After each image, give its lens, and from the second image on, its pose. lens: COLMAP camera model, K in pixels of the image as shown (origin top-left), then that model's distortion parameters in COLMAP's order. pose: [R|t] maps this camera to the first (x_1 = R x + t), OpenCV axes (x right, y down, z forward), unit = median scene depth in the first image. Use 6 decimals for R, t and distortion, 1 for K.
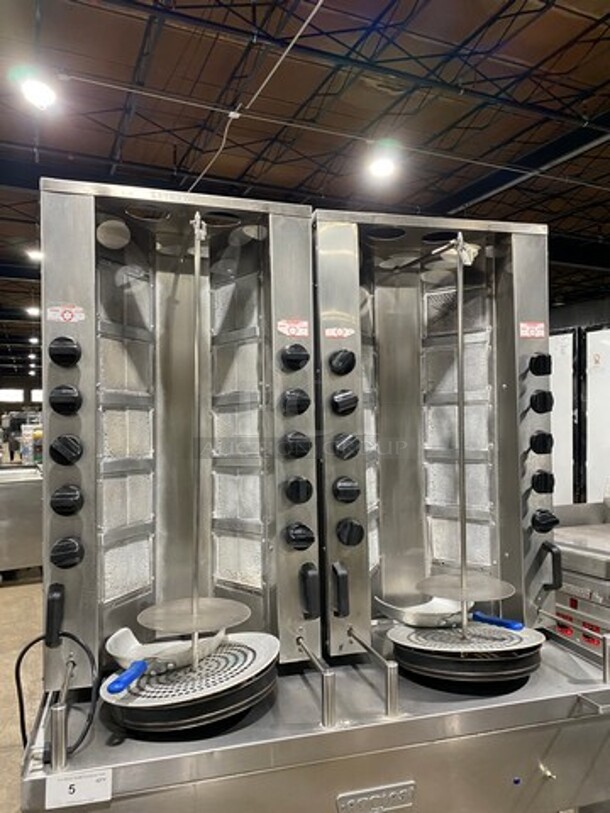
lens RADIAL K [[614.0, 0, 319.1], [0, 614.0, 408.4], [0, 0, 1]] dist [0.096204, -0.168742]
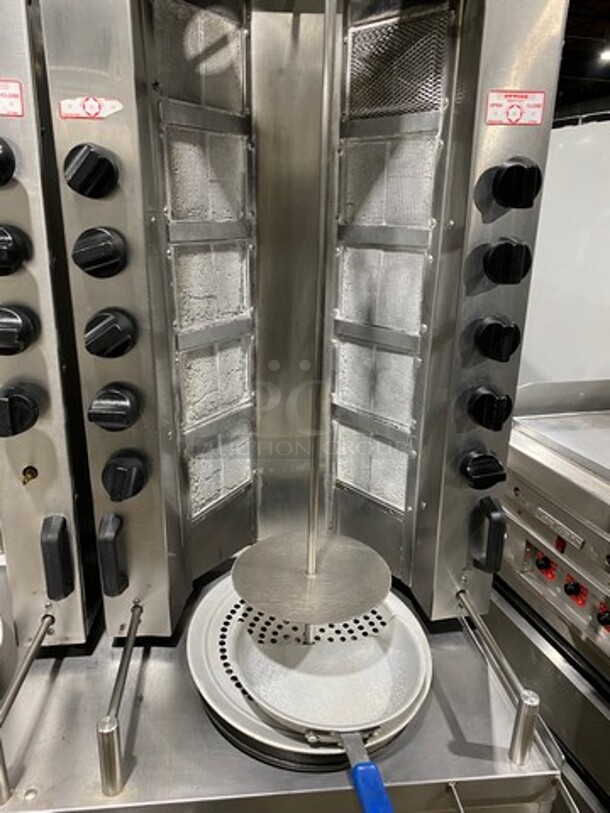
lens RADIAL K [[623.2, 0, 304.7], [0, 623.2, 411.6], [0, 0, 1]] dist [0.020480, -0.008729]
pose [[0.981369, 0.095894, -0.166491, 0.289157], [-0.034784, 0.940898, 0.336898, -0.062778], [0.188958, -0.324830, 0.926704, 0.437086]]
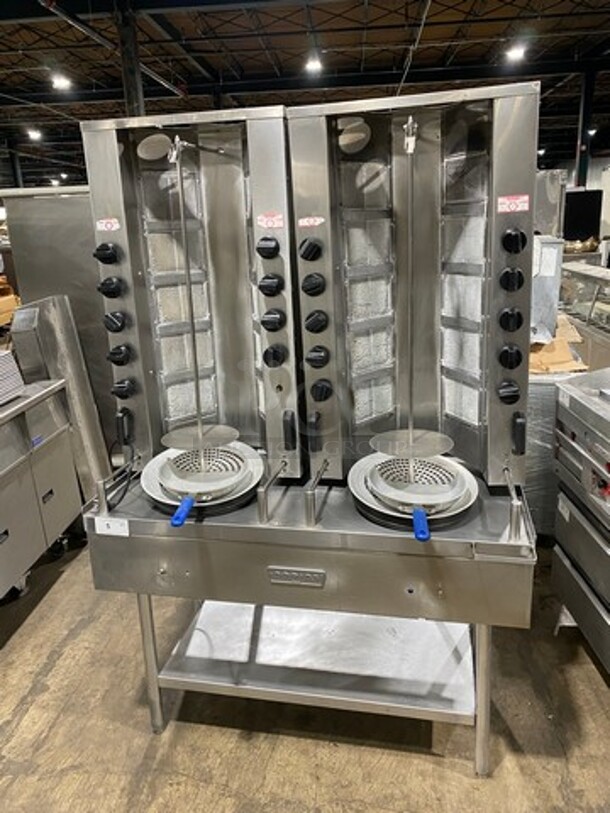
lens RADIAL K [[618.2, 0, 312.8], [0, 618.2, 403.5], [0, 0, 1]] dist [0.023302, -0.009496]
pose [[0.876605, 0.106897, -0.469188, 0.562968], [0.043137, 0.953633, 0.297865, -0.132618], [0.479274, -0.281350, 0.831348, -0.047762]]
